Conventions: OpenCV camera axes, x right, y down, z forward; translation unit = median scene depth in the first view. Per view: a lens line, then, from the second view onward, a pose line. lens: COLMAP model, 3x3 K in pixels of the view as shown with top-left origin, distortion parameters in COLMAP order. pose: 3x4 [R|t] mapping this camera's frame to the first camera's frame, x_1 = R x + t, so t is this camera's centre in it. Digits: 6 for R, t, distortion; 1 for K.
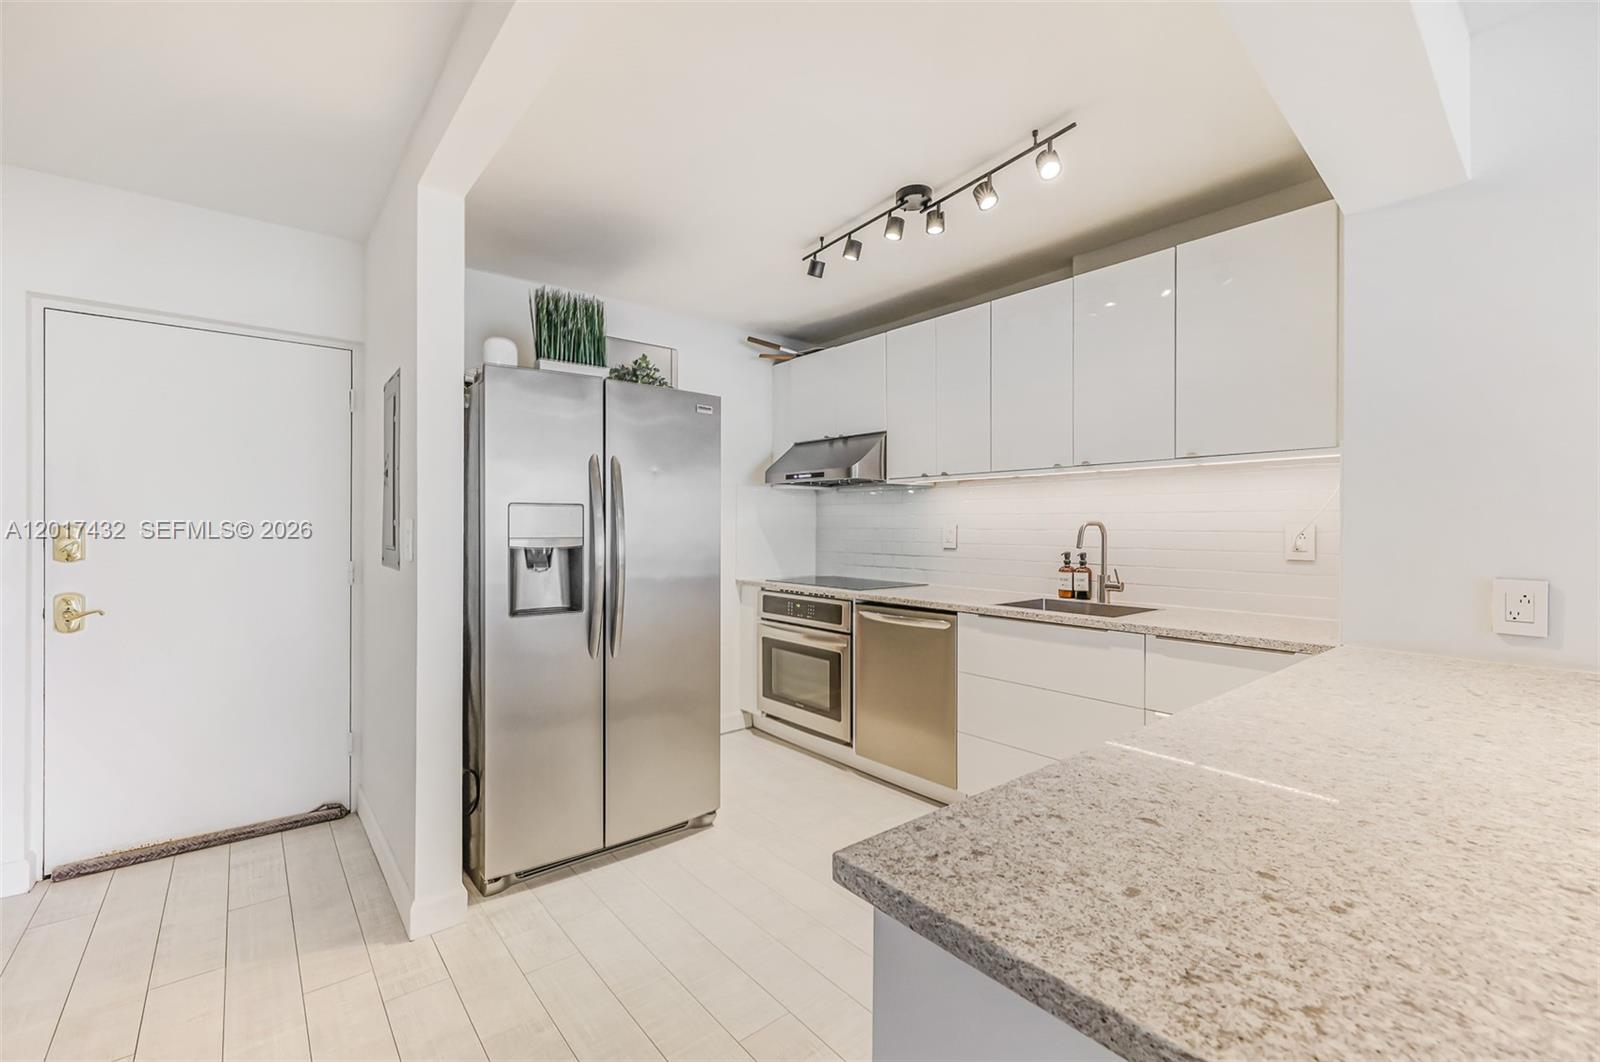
lens RADIAL K [[674.3, 0, 788.7], [0, 674.3, 521.7], [0, 0, 1]] dist [-0.000575, -0.000251]
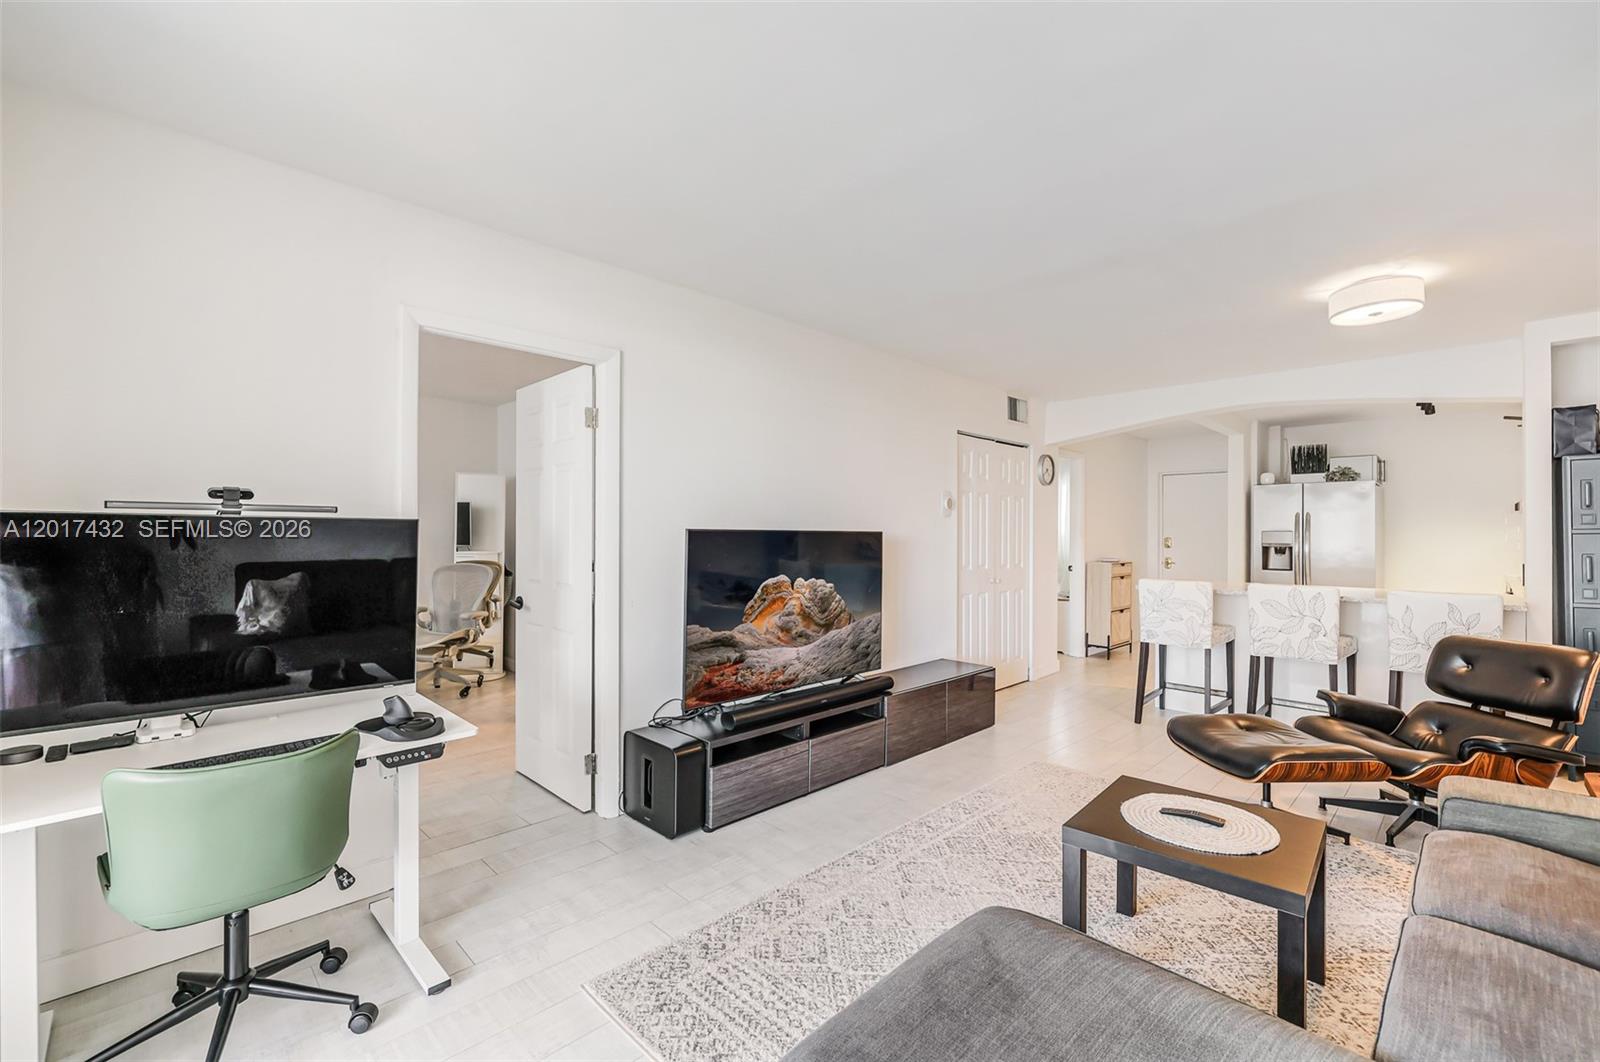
lens RADIAL K [[680.6, 0, 784.5], [0, 680.6, 534.8], [0, 0, 1]] dist [-0.000260, -0.000251]
pose [[0.090124, 0.000846, -0.995930, 1.837728], [0.002111, 0.999997, 0.001041, -0.014293], [0.995928, -0.002197, 0.090122, -1.054509]]
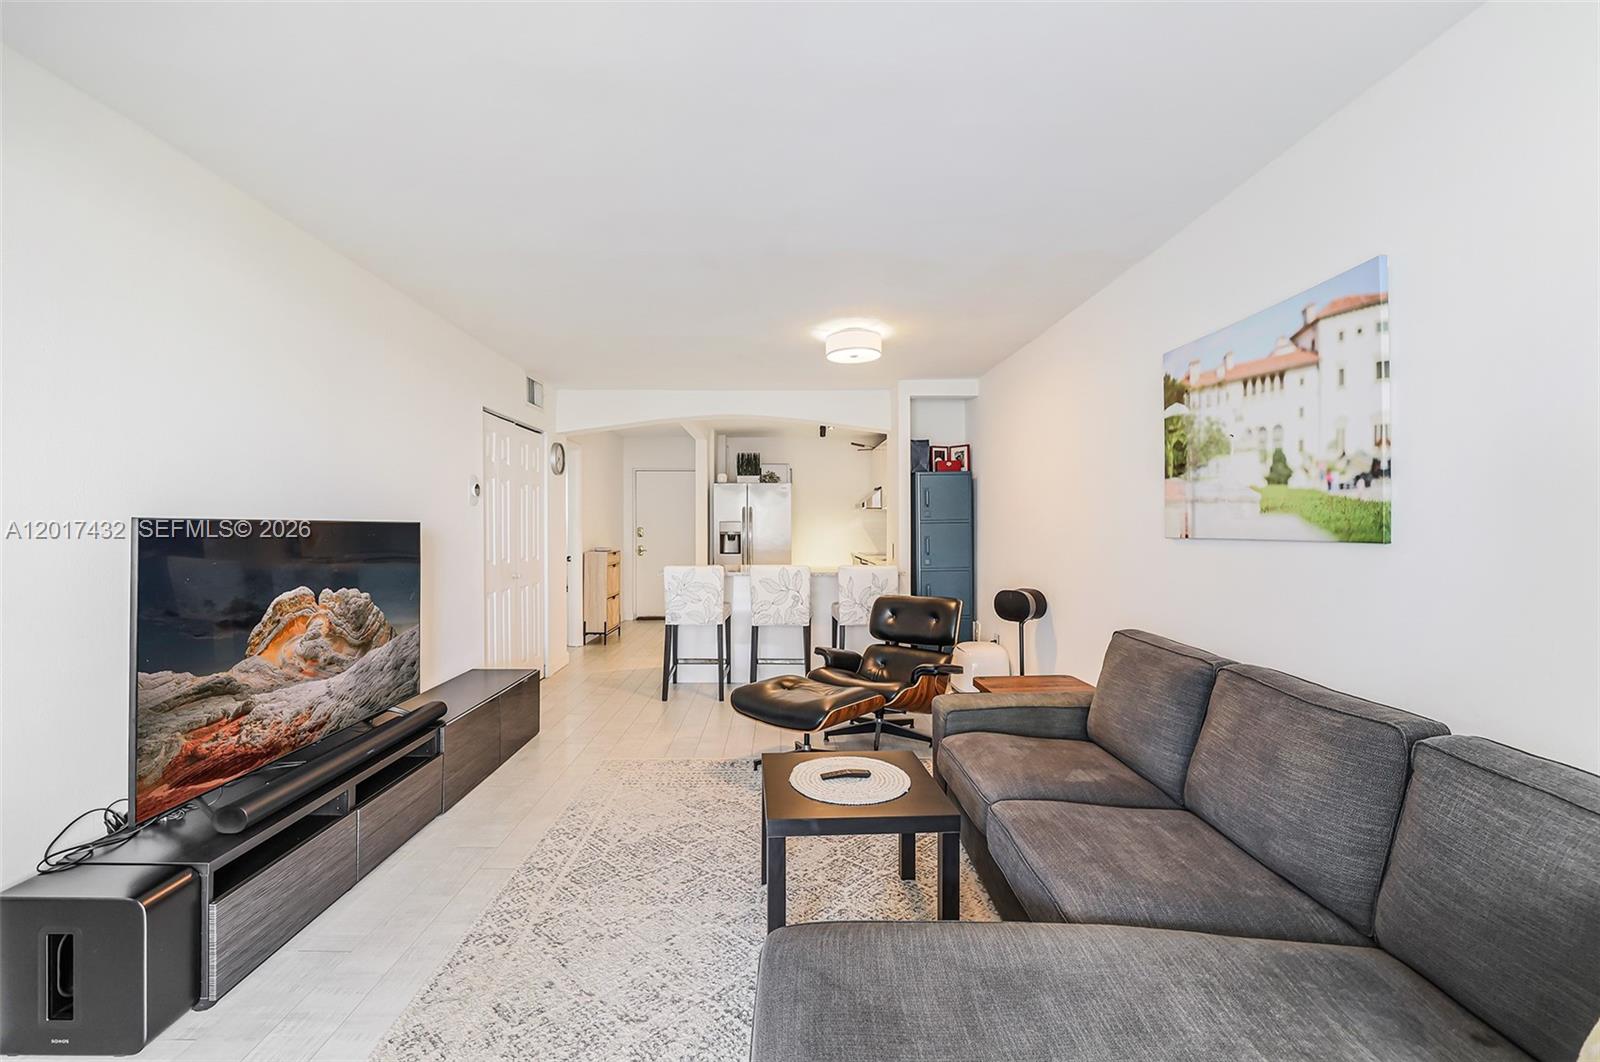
lens RADIAL K [[678.5, 0, 781.5], [0, 678.5, 527.7], [0, 0, 1]] dist [-0.000656, 0.000278]
pose [[0.776611, 0.000924, -0.629979, 1.621553], [0.004566, 0.999964, 0.007095, -0.014187], [0.629964, -0.008386, 0.776579, -1.223303]]
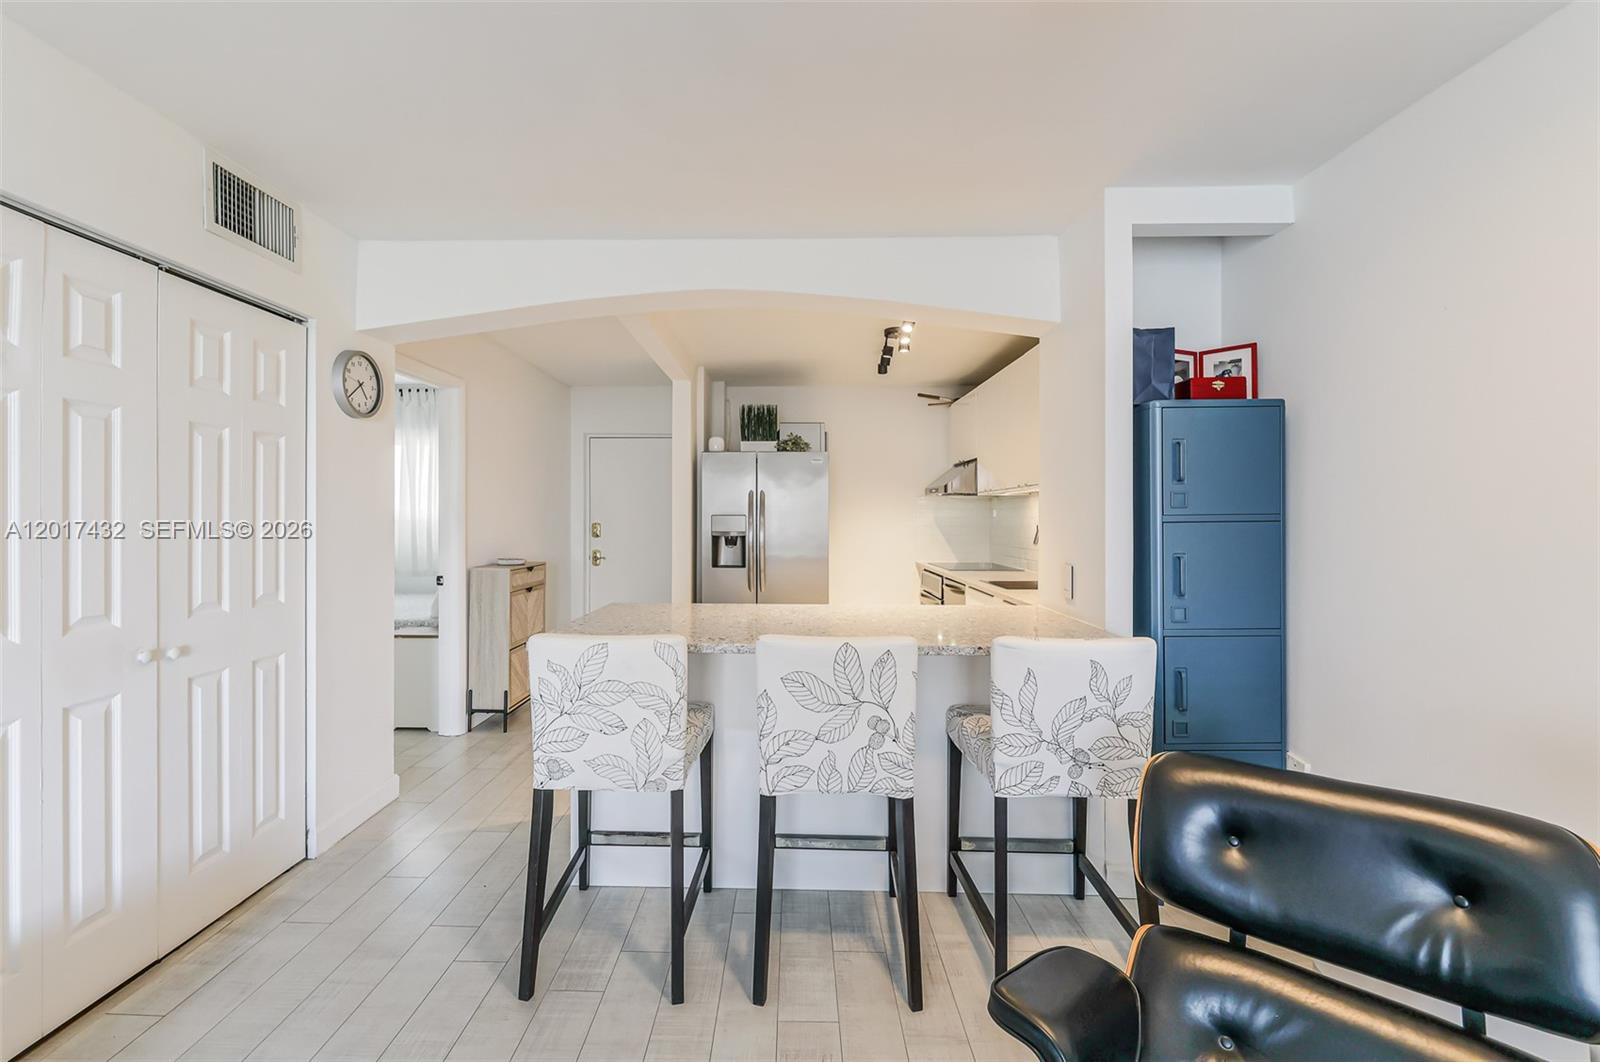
lens RADIAL K [[677.2, 0, 781.0], [0, 677.2, 521.9], [0, 0, 1]] dist [-0.000984, 0.000009]
pose [[0.762933, 0.006021, -0.646449, 0.903000], [0.001565, 0.999936, 0.011160, -0.021714], [0.646475, -0.009527, 0.762876, -0.405331]]
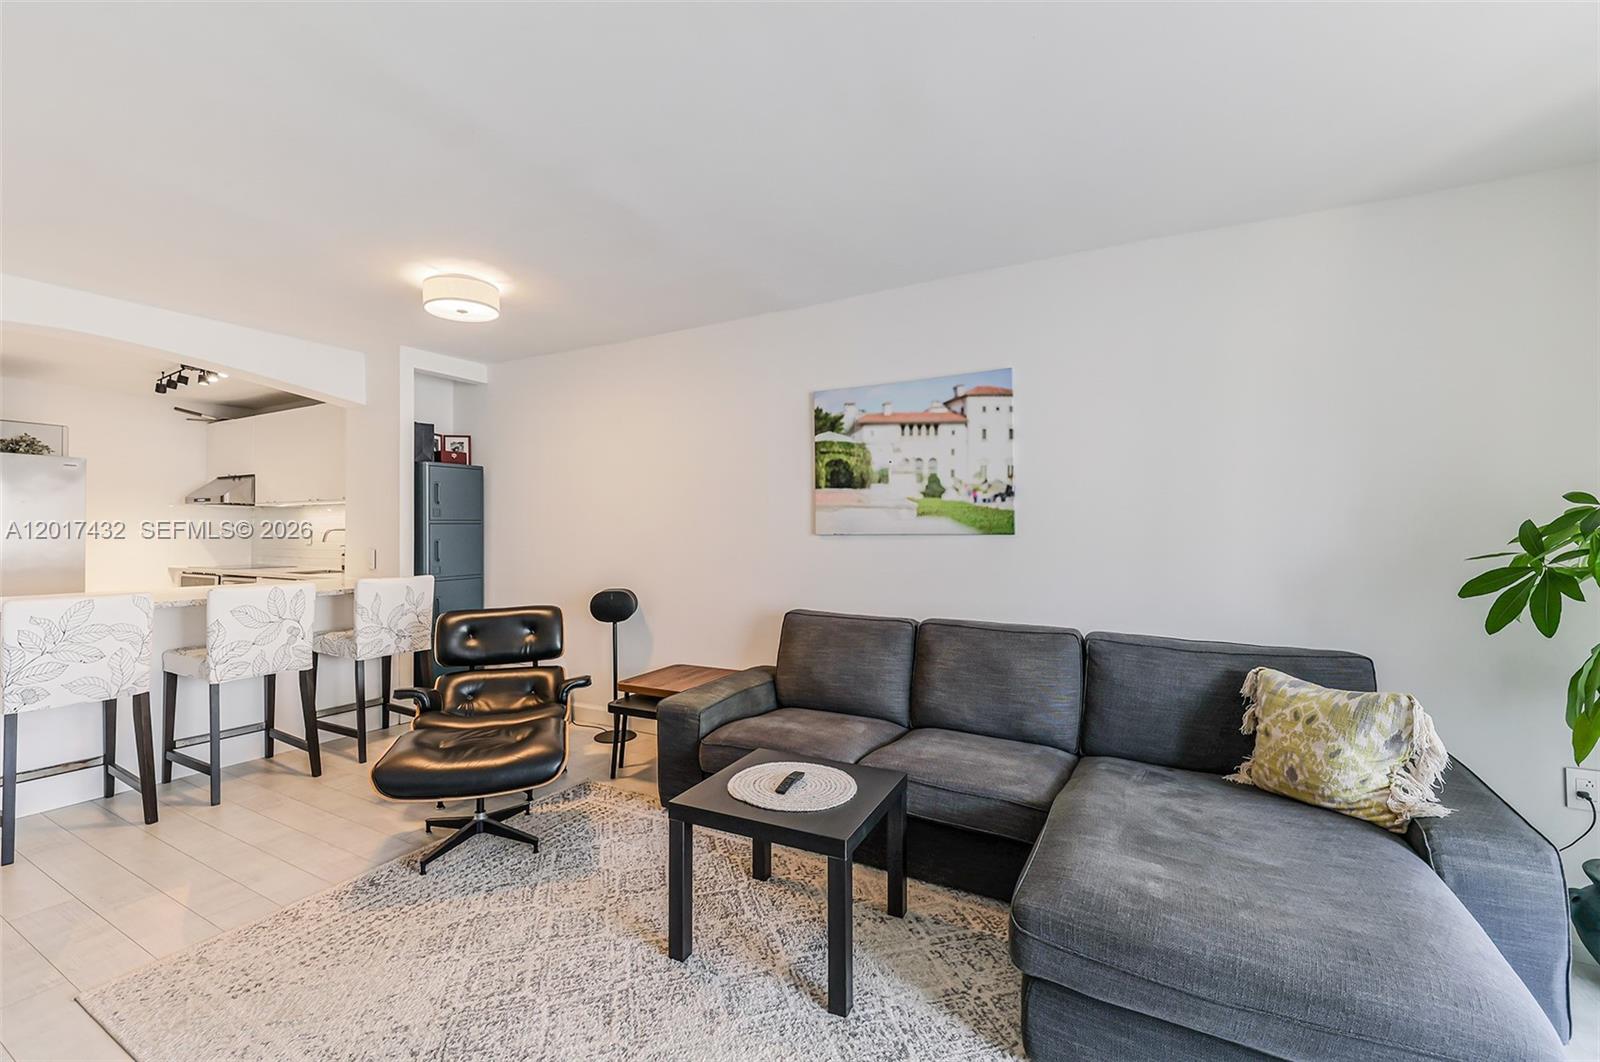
lens RADIAL K [[677.2, 0, 781.0], [0, 677.2, 521.9], [0, 0, 1]] dist [-0.000984, 0.000009]
pose [[0.934036, 0.004316, 0.357153, 0.931496], [-0.001034, 0.999955, -0.009381, -0.002226], [-0.357177, 0.008393, 0.933999, -1.262062]]
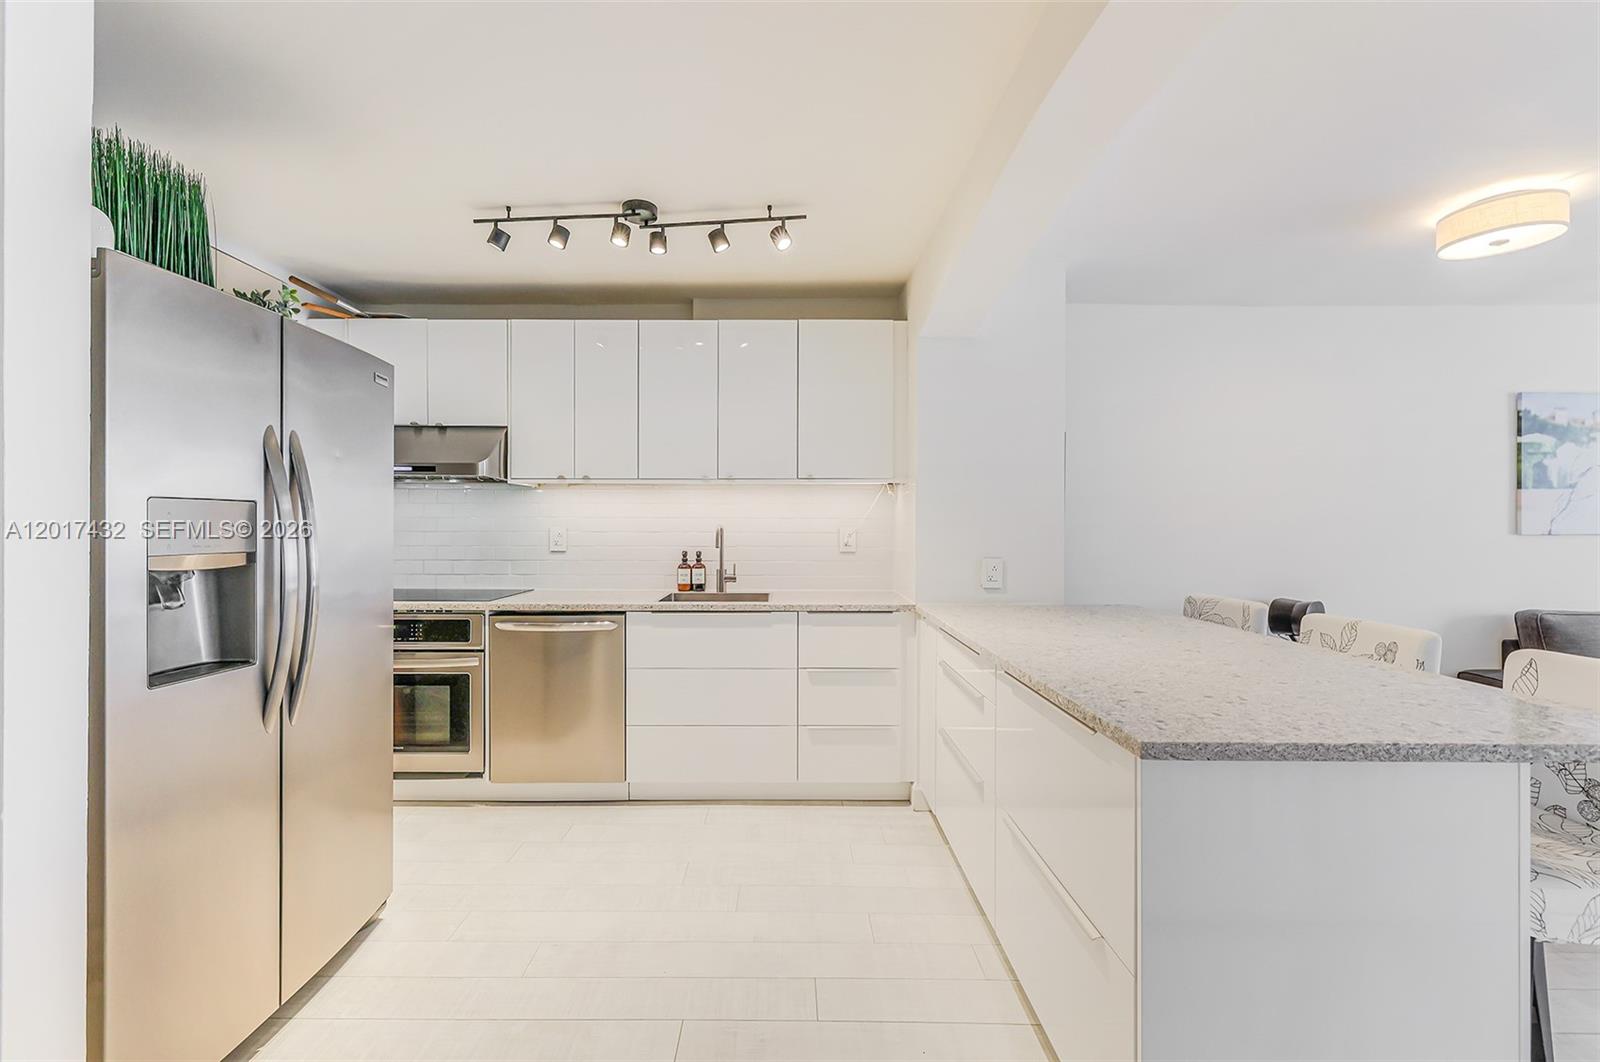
lens RADIAL K [[666.5, 0, 784.4], [0, 666.5, 525.7], [0, 0, 1]] dist [0.000693, 0.000044]
pose [[0.633574, -0.000501, 0.773682, -0.392959], [-0.004815, 0.999978, 0.004591, -0.005772], [-0.773667, -0.006634, 0.633557, 0.152947]]
